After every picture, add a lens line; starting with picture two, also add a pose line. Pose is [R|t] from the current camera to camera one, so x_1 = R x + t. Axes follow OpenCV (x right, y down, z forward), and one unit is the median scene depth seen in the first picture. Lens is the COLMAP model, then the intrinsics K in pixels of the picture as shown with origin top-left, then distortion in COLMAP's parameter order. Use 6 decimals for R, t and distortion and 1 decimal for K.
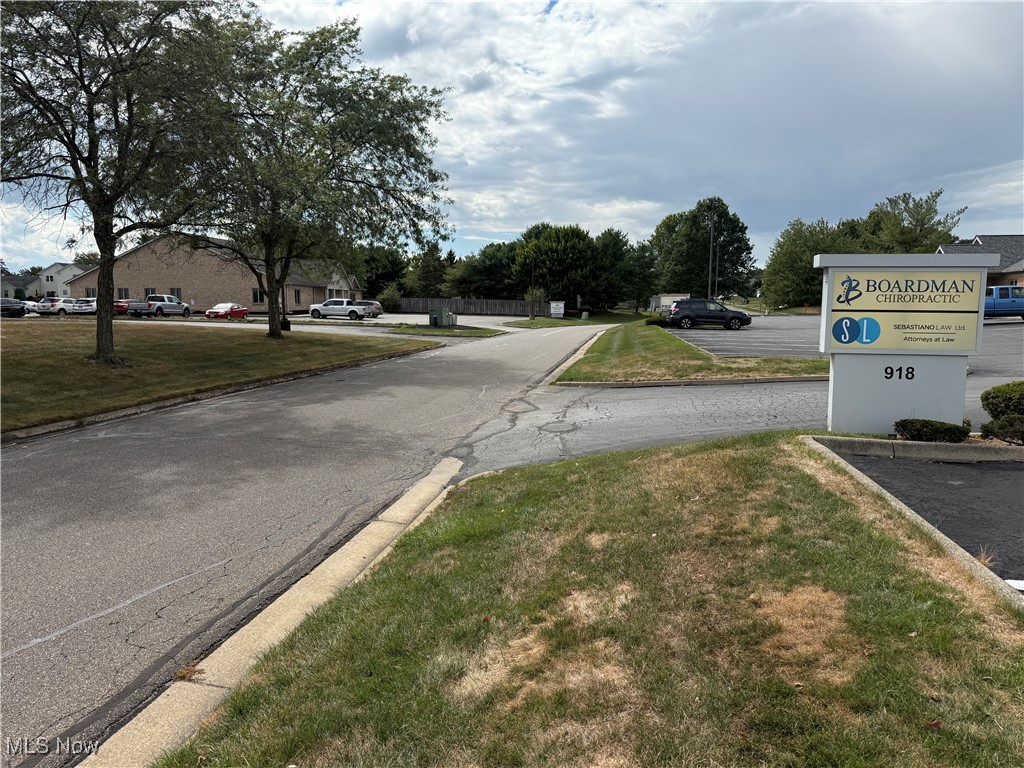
lens RADIAL K [[719.9, 0, 512.1], [0, 719.9, 383.5], [0, 0, 1]] dist [-0.010066, -0.003733]
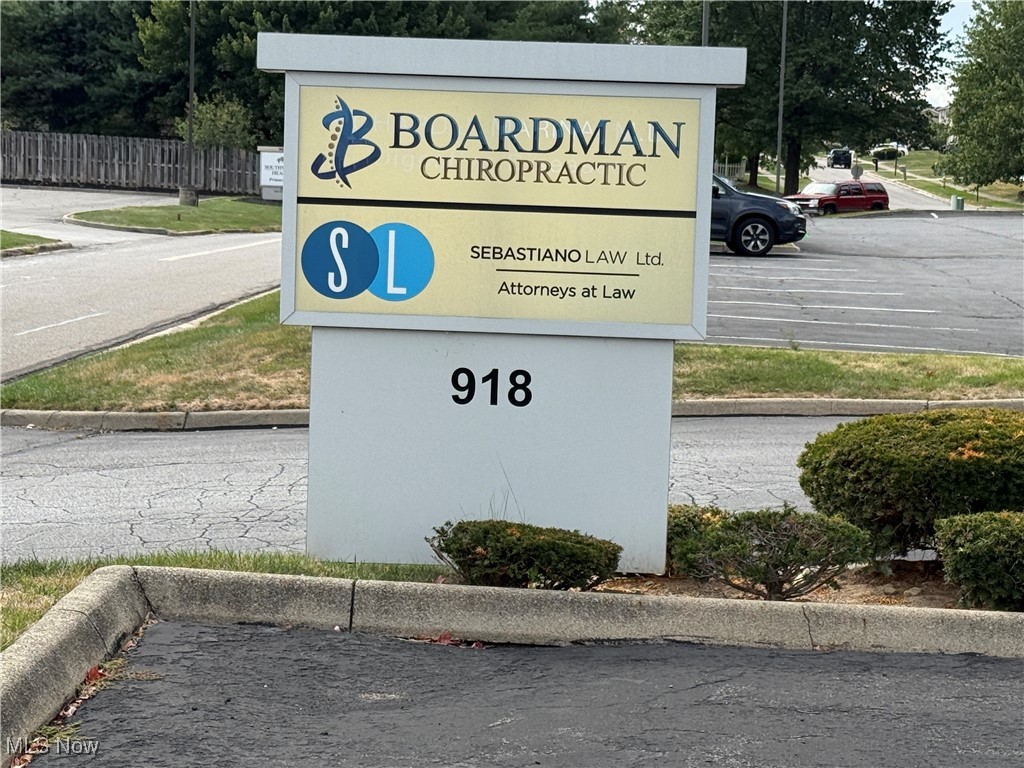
lens RADIAL K [[2407.3, 0, 512.0], [0, 2407.3, 384.4], [0, 0, 1]] dist [0.047996, 0.000000]
pose [[0.989400, 0.014678, 0.144470, 0.386231], [-0.012426, 0.999787, -0.016482, 0.002856], [-0.144681, 0.014512, 0.989372, -0.139273]]
